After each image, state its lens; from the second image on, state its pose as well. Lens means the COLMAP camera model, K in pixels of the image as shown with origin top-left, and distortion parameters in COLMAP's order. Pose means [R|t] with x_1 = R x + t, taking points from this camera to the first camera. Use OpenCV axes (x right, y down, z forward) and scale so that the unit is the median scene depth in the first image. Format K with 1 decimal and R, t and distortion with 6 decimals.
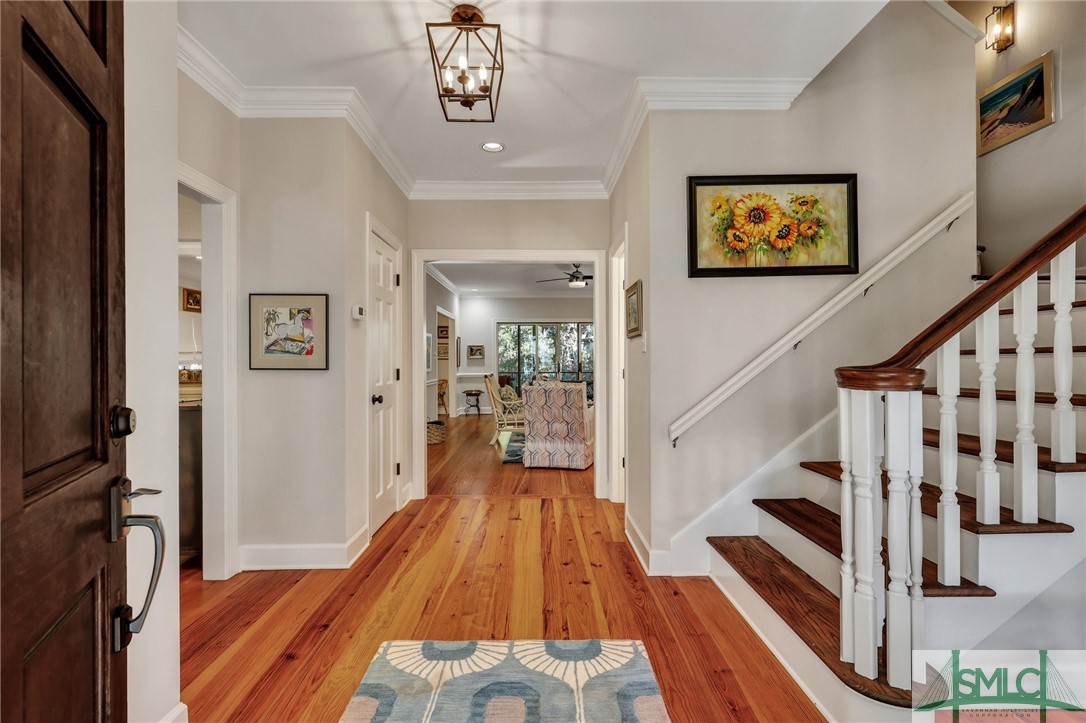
lens RADIAL K [[499.5, 0, 542.8], [0, 499.5, 362.3], [0, 0, 1]] dist [0.000069, 0.000495]
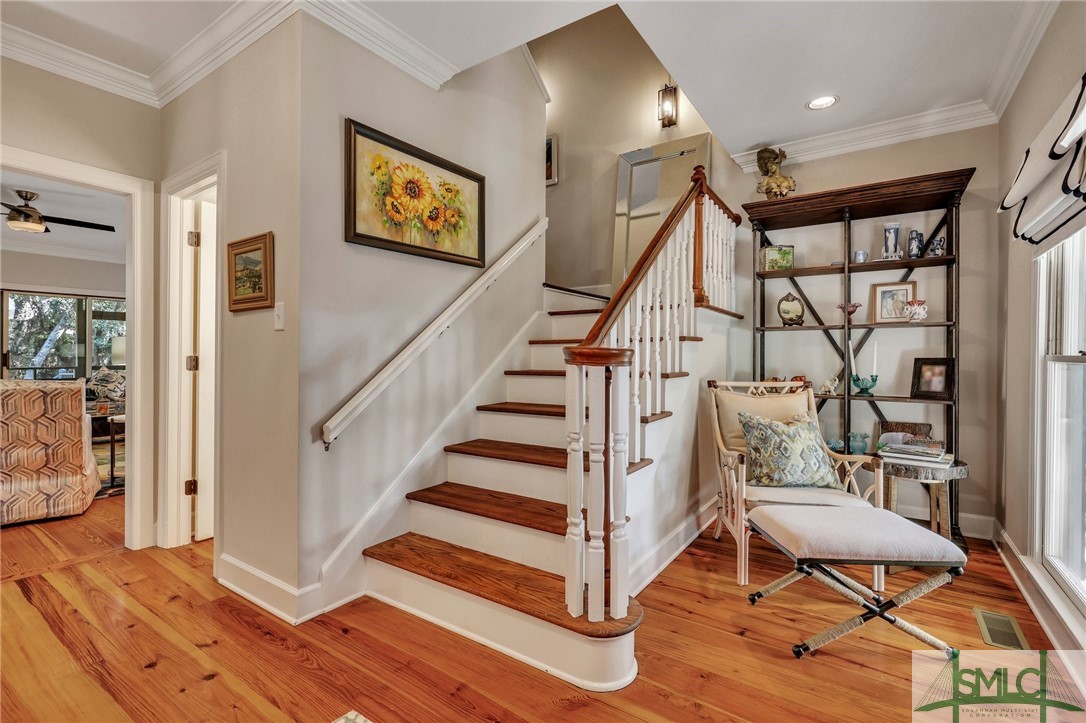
lens RADIAL K [[499.5, 0, 542.2], [0, 499.5, 360.1], [0, 0, 1]] dist [0.000069, 0.000495]
pose [[0.570465, 0.001915, 0.821319, -0.199502], [-0.004294, 0.999991, 0.000651, 0.024032], [-0.821310, -0.003898, 0.570468, 0.266106]]
